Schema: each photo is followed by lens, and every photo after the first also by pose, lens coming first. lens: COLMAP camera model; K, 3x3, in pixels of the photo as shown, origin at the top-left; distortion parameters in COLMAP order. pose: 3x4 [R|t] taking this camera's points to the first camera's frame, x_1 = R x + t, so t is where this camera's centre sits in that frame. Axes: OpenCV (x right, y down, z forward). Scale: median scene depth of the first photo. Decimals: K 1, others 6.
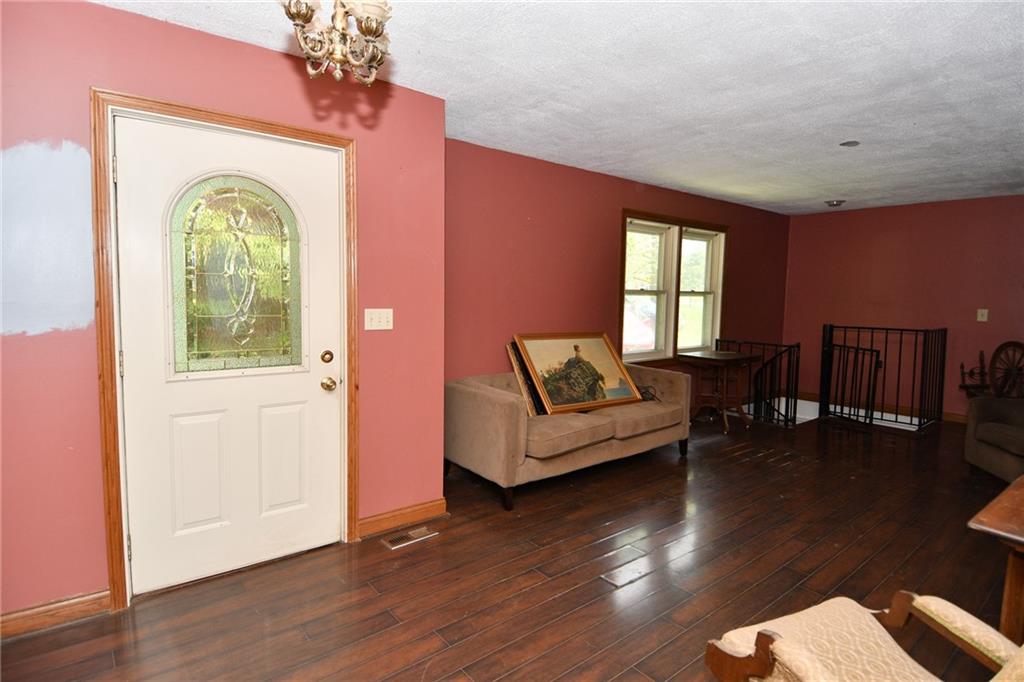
lens RADIAL K [[535.5, 0, 514.8], [0, 535.5, 326.2], [0, 0, 1]] dist [0.044877, -0.047577]
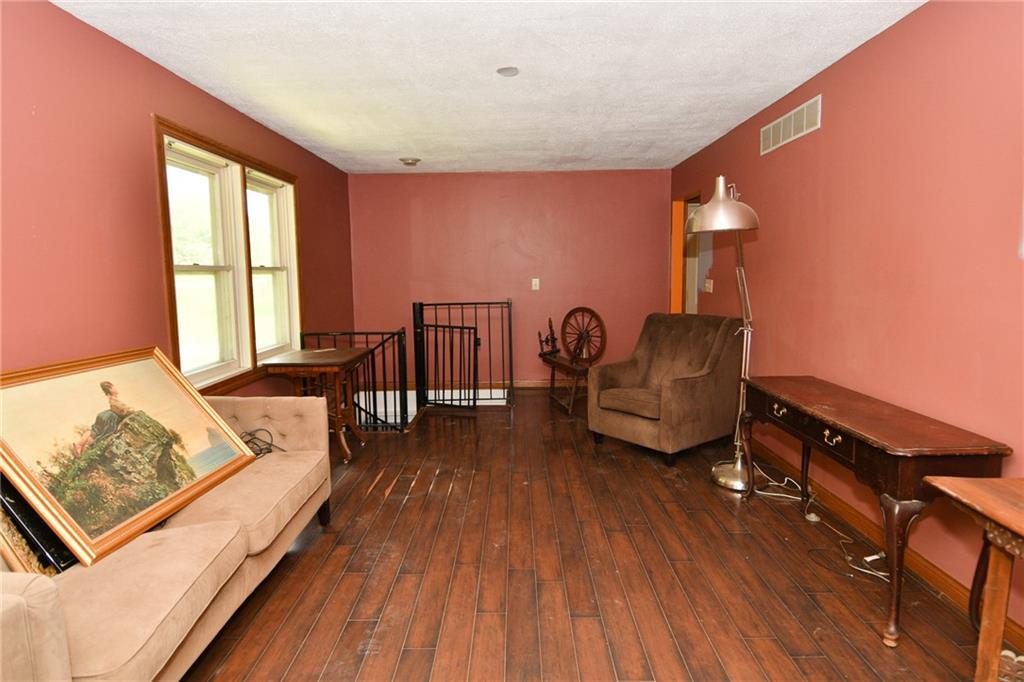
lens RADIAL K [[567.6, 0, 508.2], [0, 567.6, 330.1], [0, 0, 1]] dist [0.046365, -0.057220]
pose [[0.638035, -0.103956, 0.762958, -0.035681], [0.072066, 0.994557, 0.075246, -0.020544], [-0.766628, 0.006974, 0.642054, 0.351132]]
